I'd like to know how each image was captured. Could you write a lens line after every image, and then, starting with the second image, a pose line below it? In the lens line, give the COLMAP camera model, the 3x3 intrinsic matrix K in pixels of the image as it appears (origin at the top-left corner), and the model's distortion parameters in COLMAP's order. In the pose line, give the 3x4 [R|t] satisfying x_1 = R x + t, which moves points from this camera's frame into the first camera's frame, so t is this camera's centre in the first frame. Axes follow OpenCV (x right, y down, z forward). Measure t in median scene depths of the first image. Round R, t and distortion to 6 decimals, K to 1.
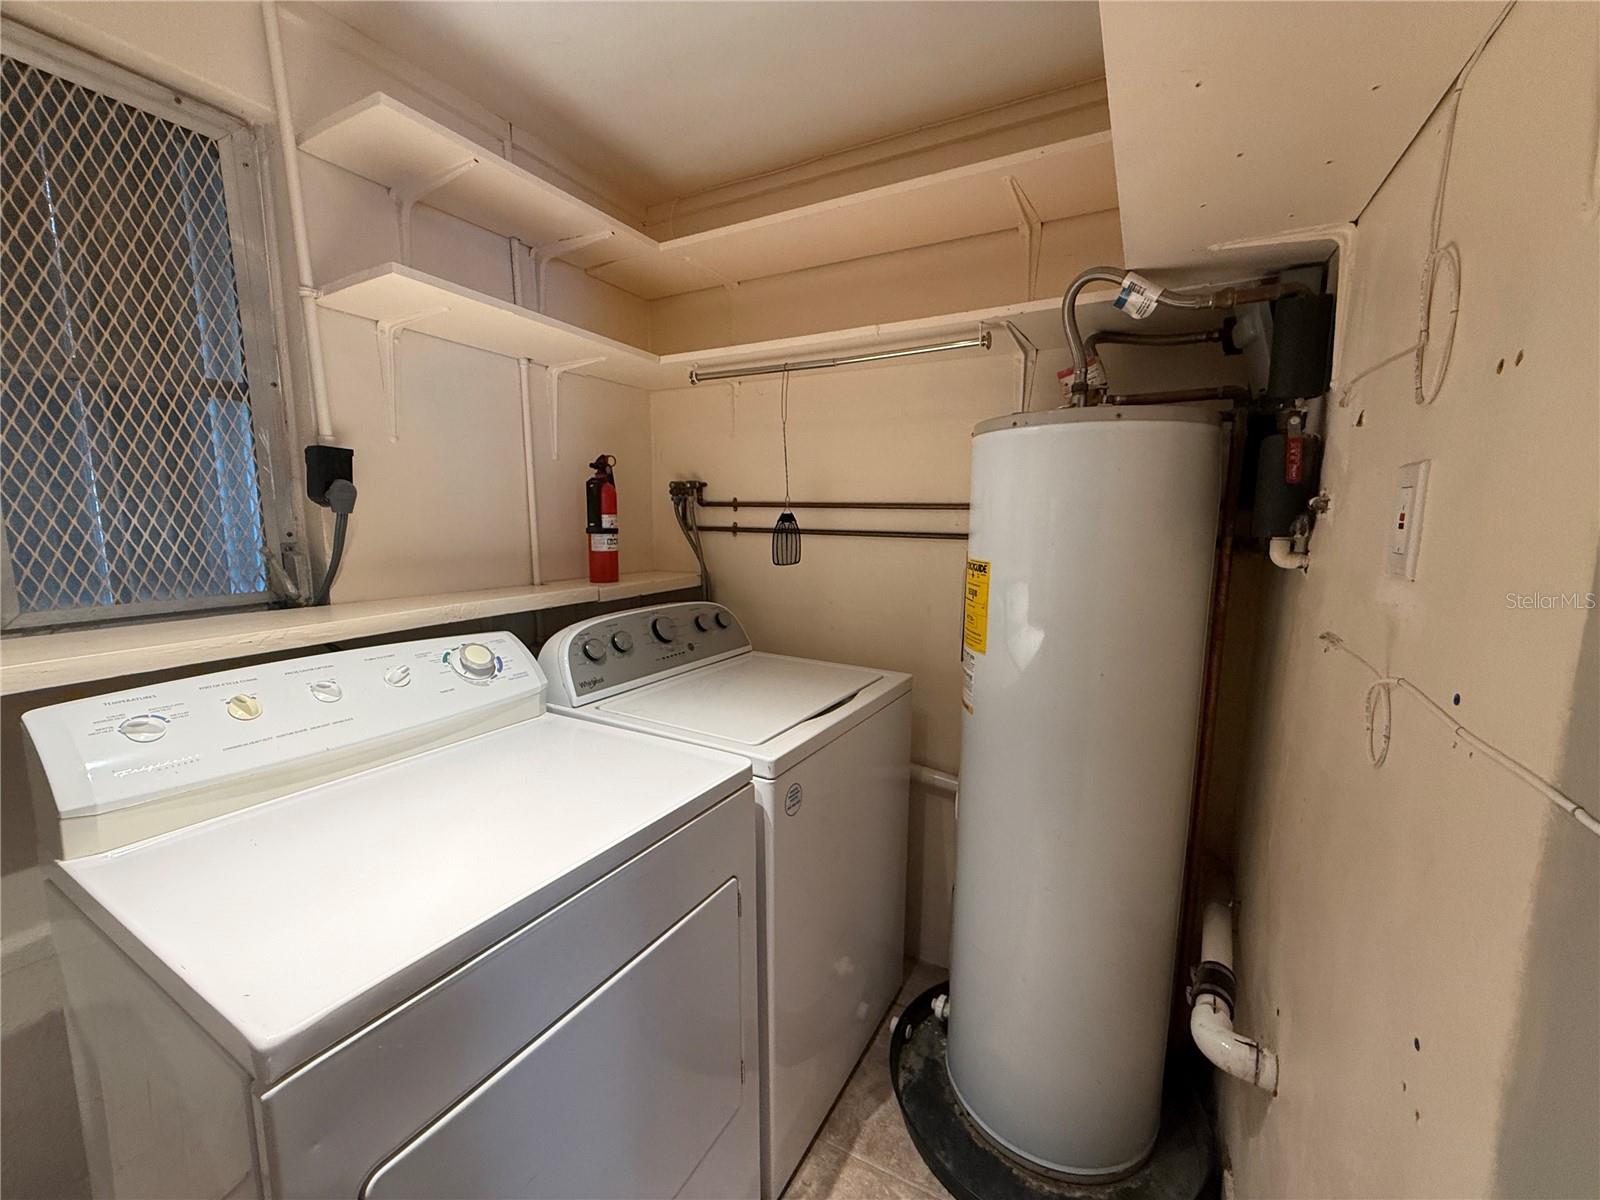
lens RADIAL K [[637.8, 0, 794.2], [0, 637.8, 598.6], [0, 0, 1]] dist [-0.000127, 0.000037]
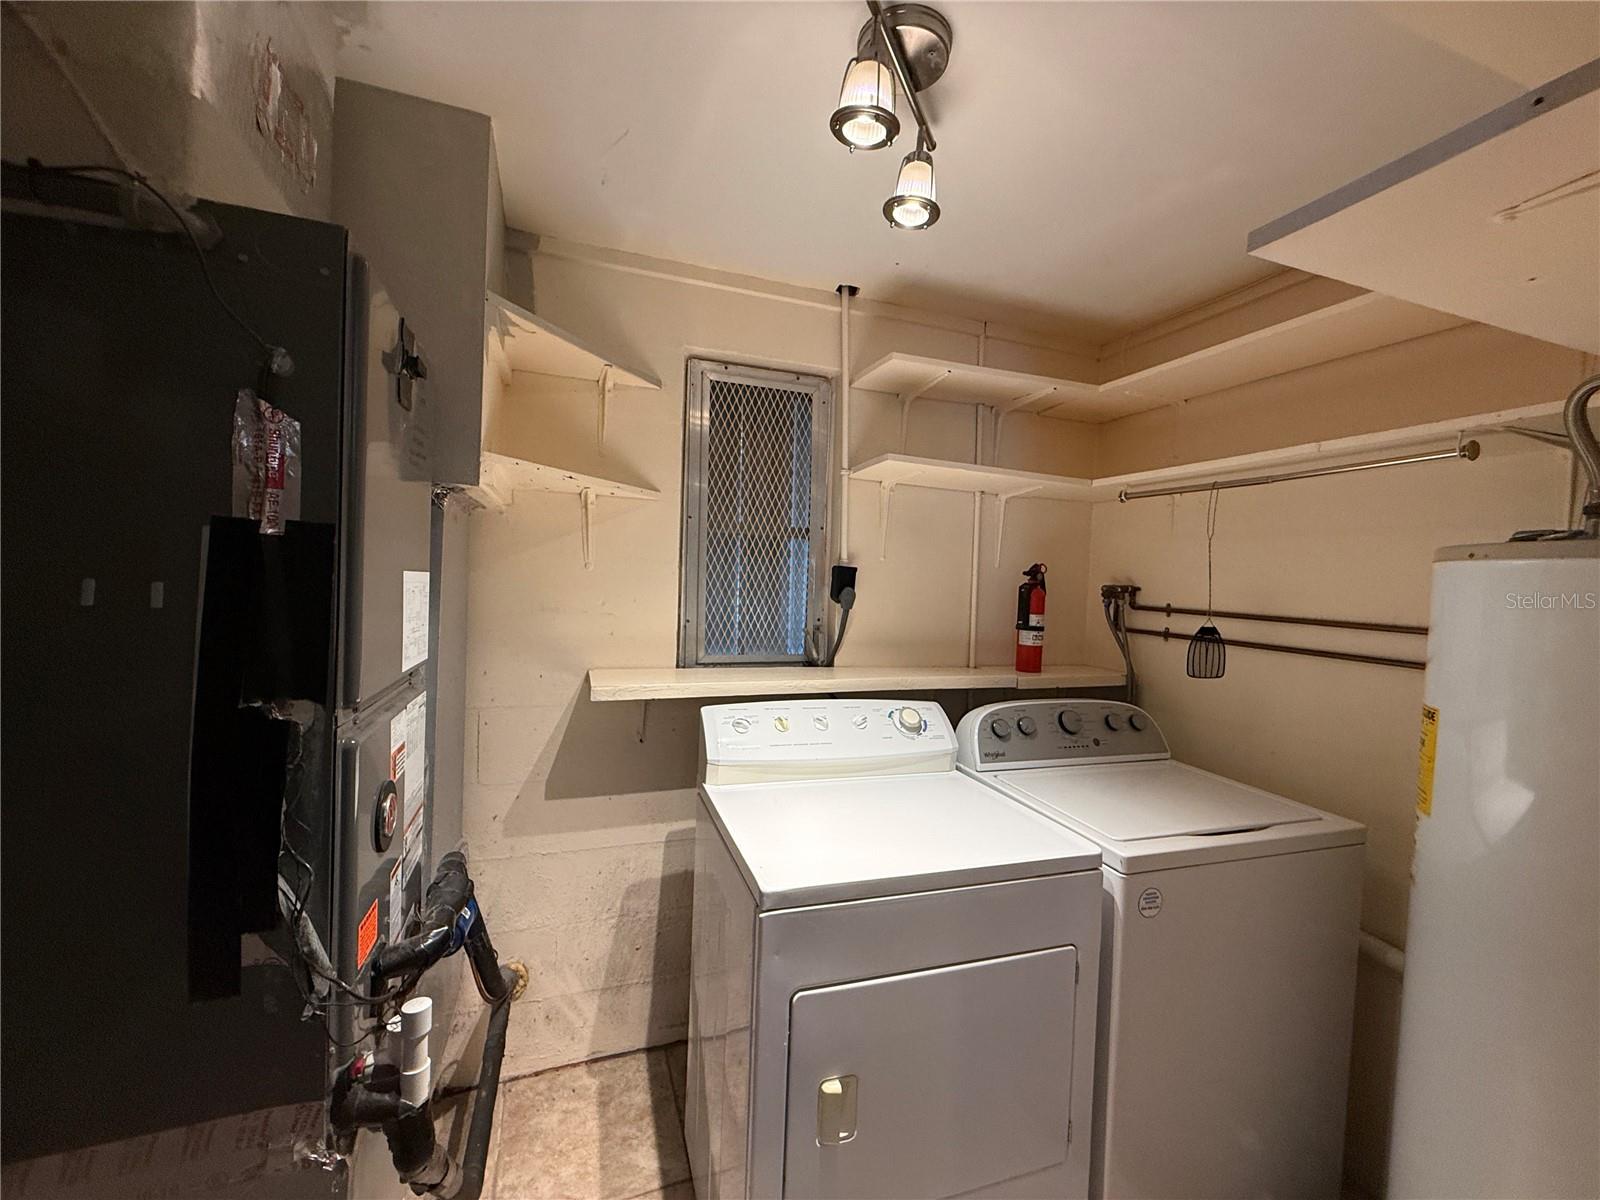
lens RADIAL K [[637.8, 0, 794.2], [0, 637.8, 598.6], [0, 0, 1]] dist [-0.000127, 0.000037]
pose [[0.744246, 0.046075, -0.666314, 0.203146], [-0.121997, 0.990212, -0.067794, -0.036167], [0.656669, 0.131743, 0.742583, -0.209287]]
